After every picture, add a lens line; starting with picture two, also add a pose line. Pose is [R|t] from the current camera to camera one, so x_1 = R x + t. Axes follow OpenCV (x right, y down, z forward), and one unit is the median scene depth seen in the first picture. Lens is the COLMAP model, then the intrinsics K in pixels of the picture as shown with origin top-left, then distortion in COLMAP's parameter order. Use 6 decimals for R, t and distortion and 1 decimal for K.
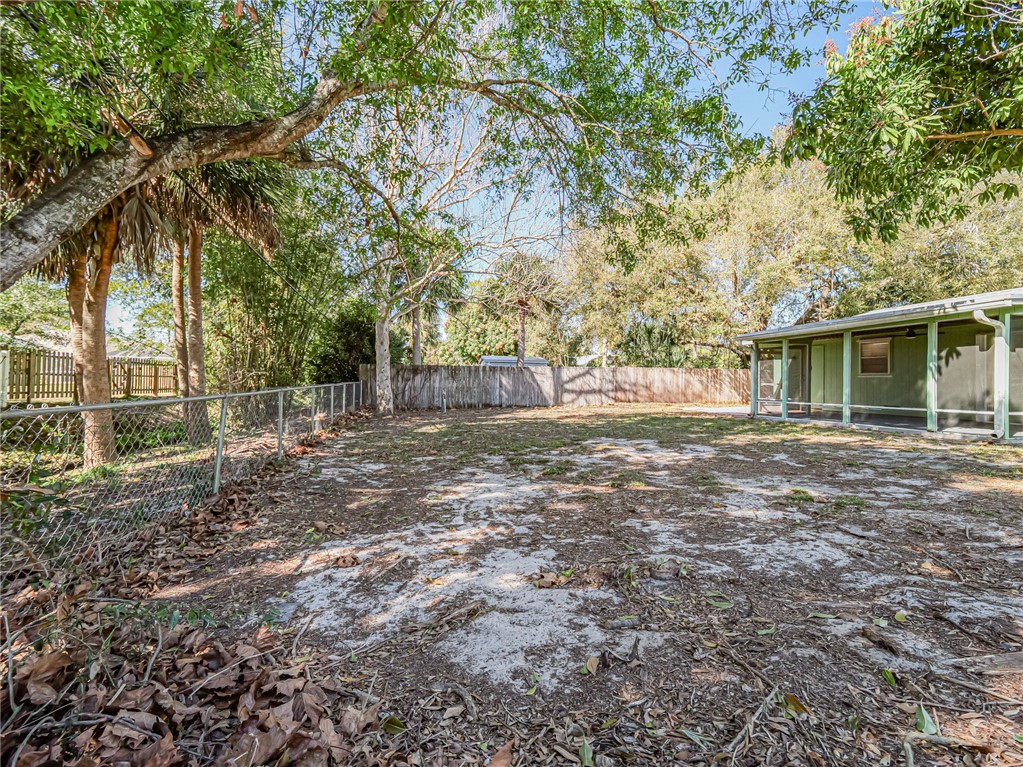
lens RADIAL K [[483.2, 0, 515.2], [0, 483.2, 370.9], [0, 0, 1]] dist [0.010994, 0.000088]
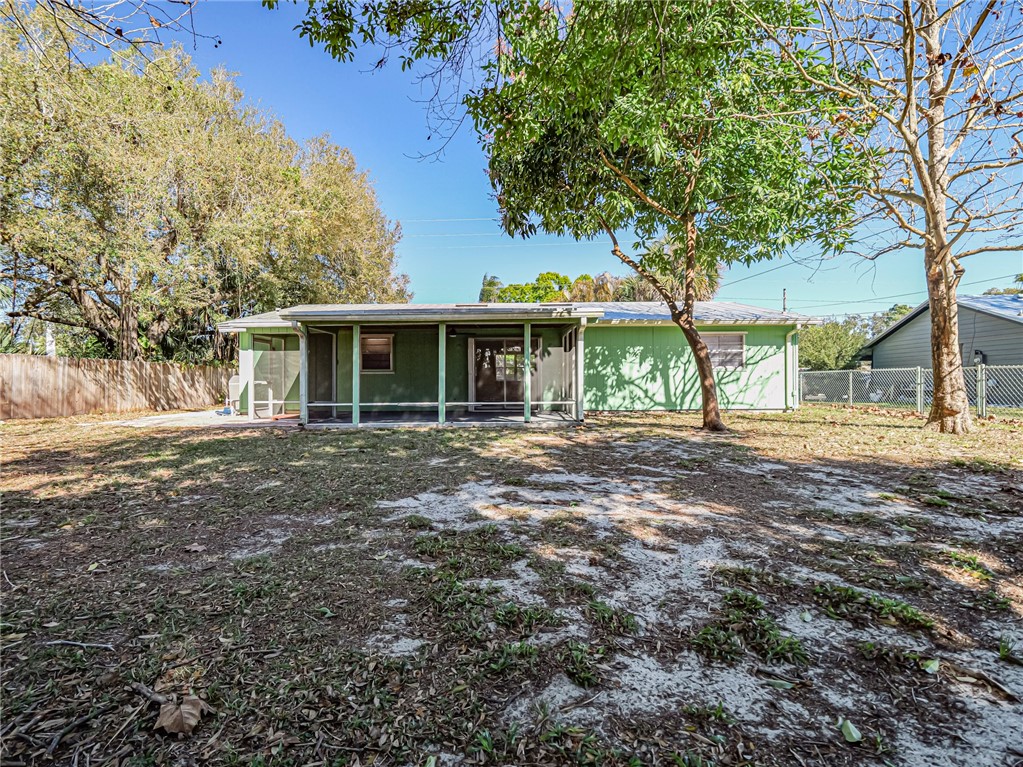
lens RADIAL K [[495.0, 0, 513.2], [0, 495.0, 382.2], [0, 0, 1]] dist [-0.018772, 0.000233]
pose [[0.224464, -0.011165, 0.974419, -0.286479], [-0.016402, 0.999749, 0.015234, 0.019747], [-0.974344, -0.019401, 0.224224, 0.889894]]
